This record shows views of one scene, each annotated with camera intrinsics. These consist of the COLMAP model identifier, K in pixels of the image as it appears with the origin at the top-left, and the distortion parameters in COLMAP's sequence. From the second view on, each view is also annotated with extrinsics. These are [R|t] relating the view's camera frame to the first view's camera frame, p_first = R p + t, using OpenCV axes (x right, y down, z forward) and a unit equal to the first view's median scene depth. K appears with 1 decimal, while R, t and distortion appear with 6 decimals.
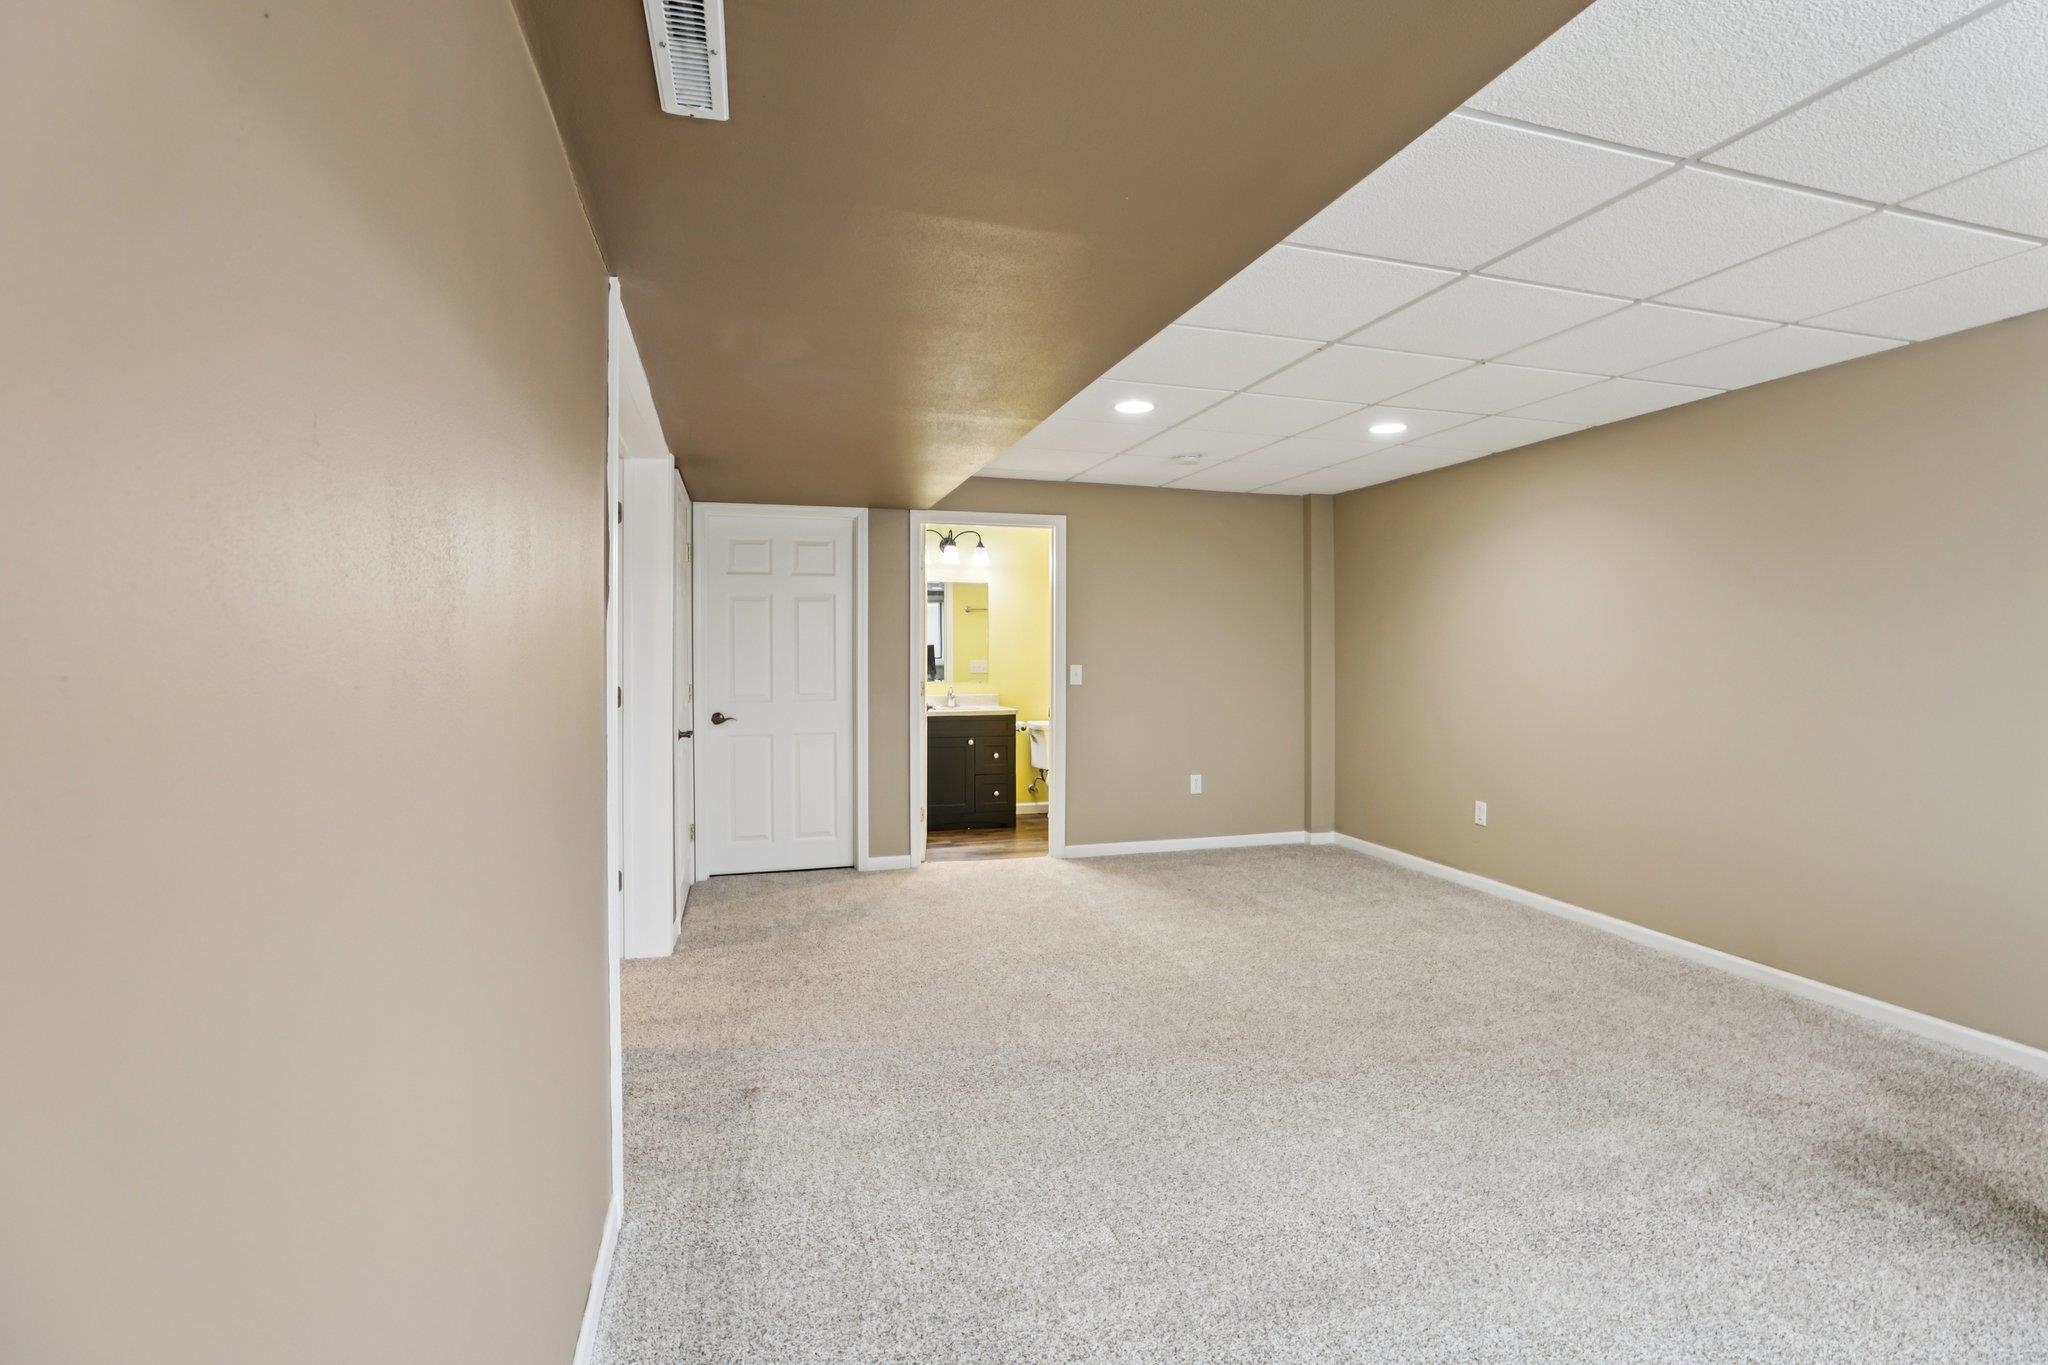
lens RADIAL K [[936.2, 0, 1022.3], [0, 936.2, 649.5], [0, 0, 1]] dist [-0.034650, -0.000043]
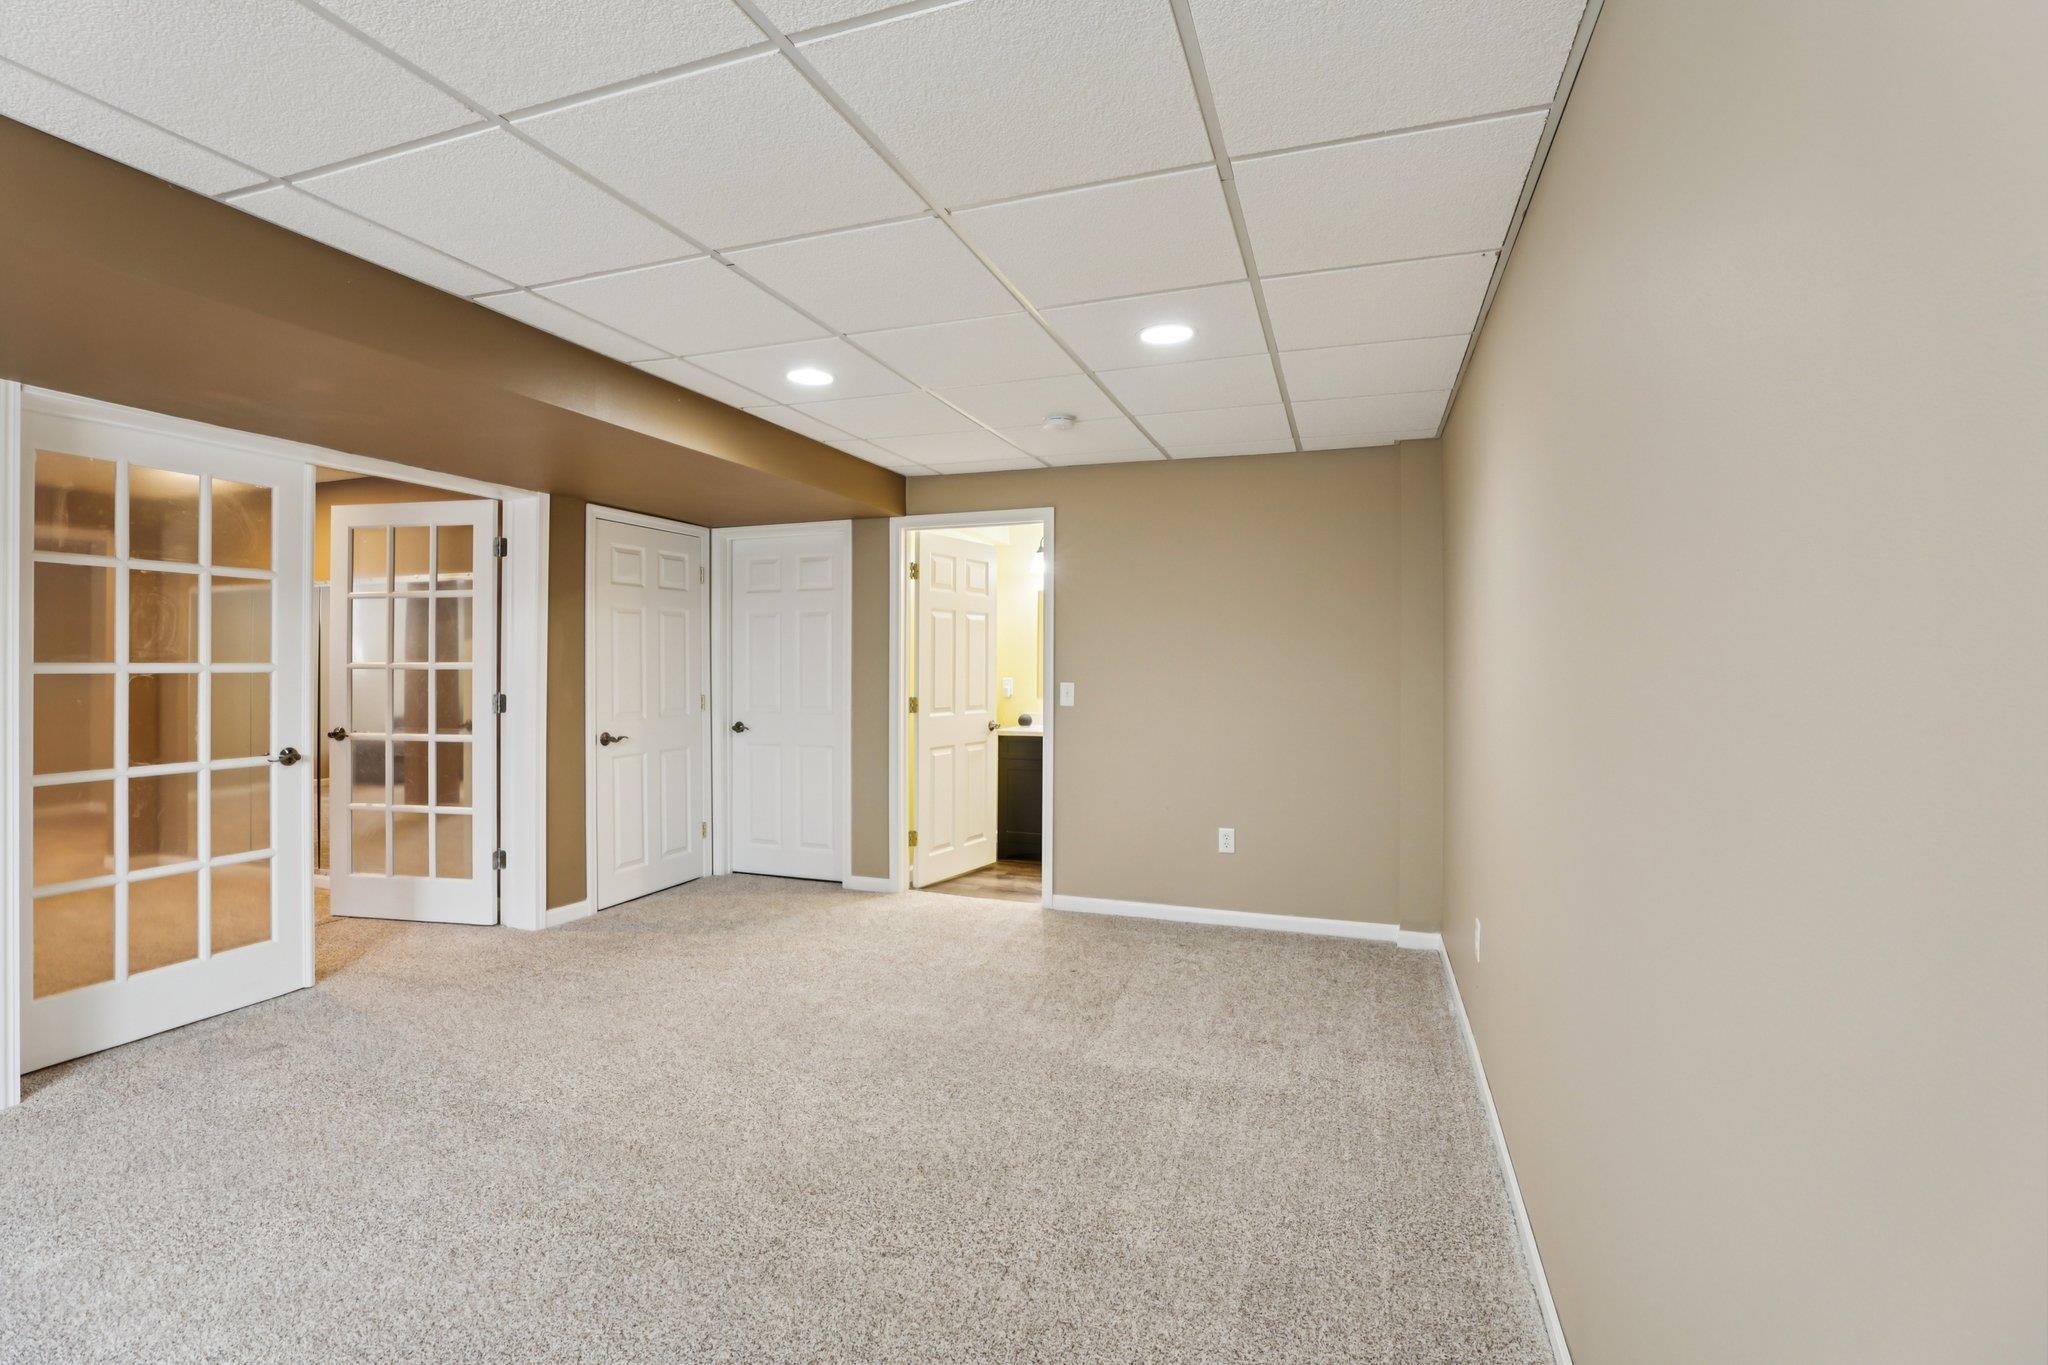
lens RADIAL K [[934.8, 0, 1018.3], [0, 934.8, 664.2], [0, 0, 1]] dist [-0.028826, 0.000063]
pose [[0.803124, 0.002149, -0.595808, 0.587066], [-0.001884, 0.999998, 0.001067, -0.000667], [0.595809, 0.000265, 0.803126, 0.333276]]
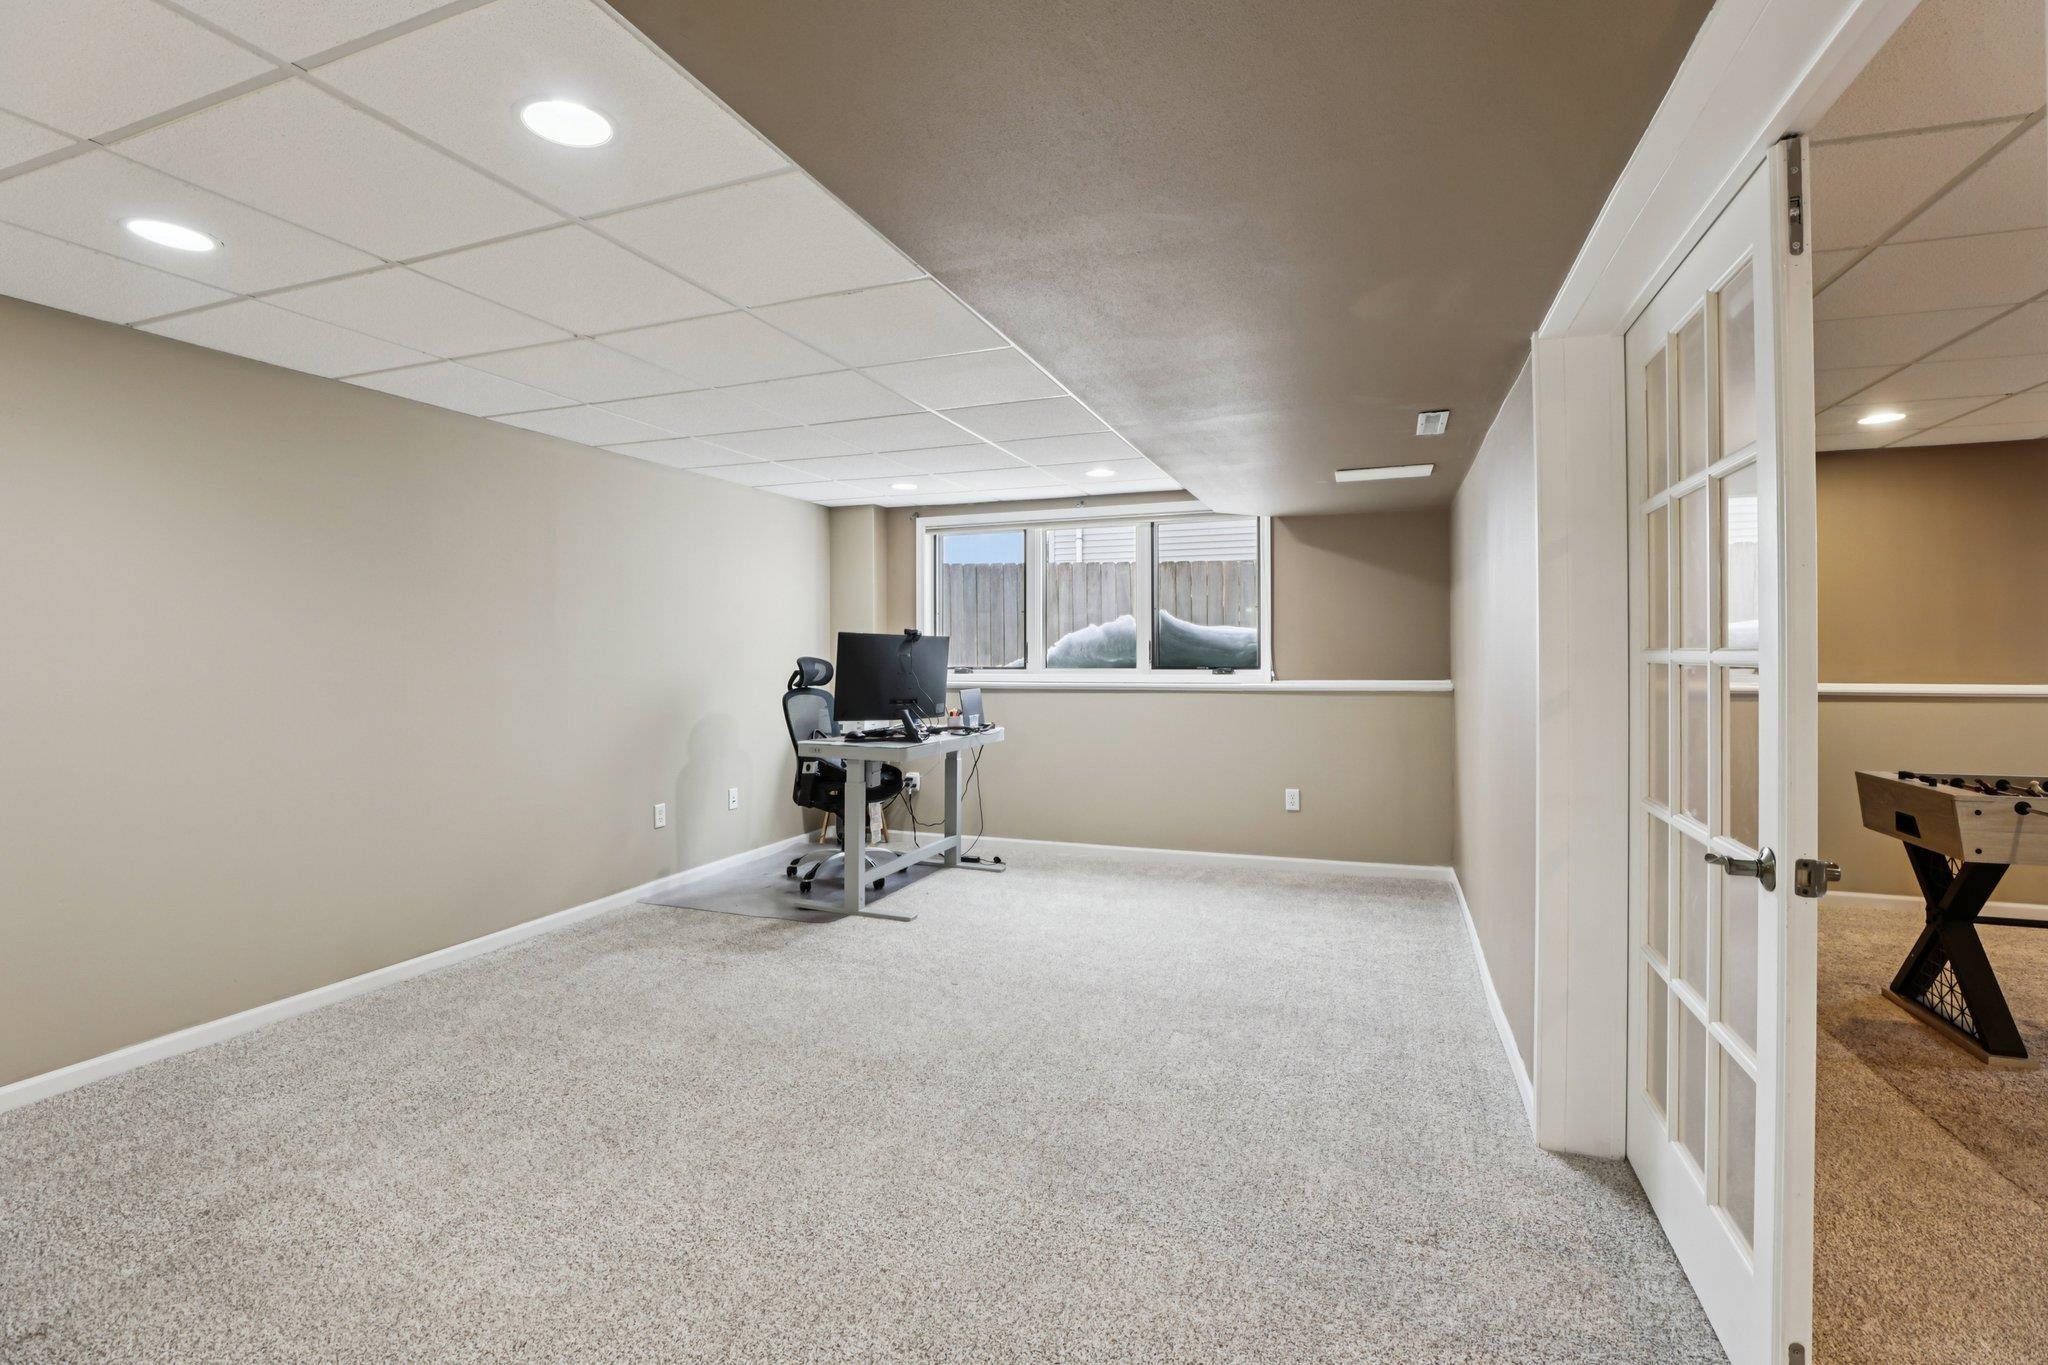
lens RADIAL K [[936.2, 0, 1022.3], [0, 936.2, 649.5], [0, 0, 1]] dist [-0.034650, -0.000043]
pose [[-0.803837, 0.006178, 0.594817, -0.246817], [0.003628, 0.999978, -0.005483, 0.000105], [-0.594838, -0.002250, -0.803842, 0.944016]]
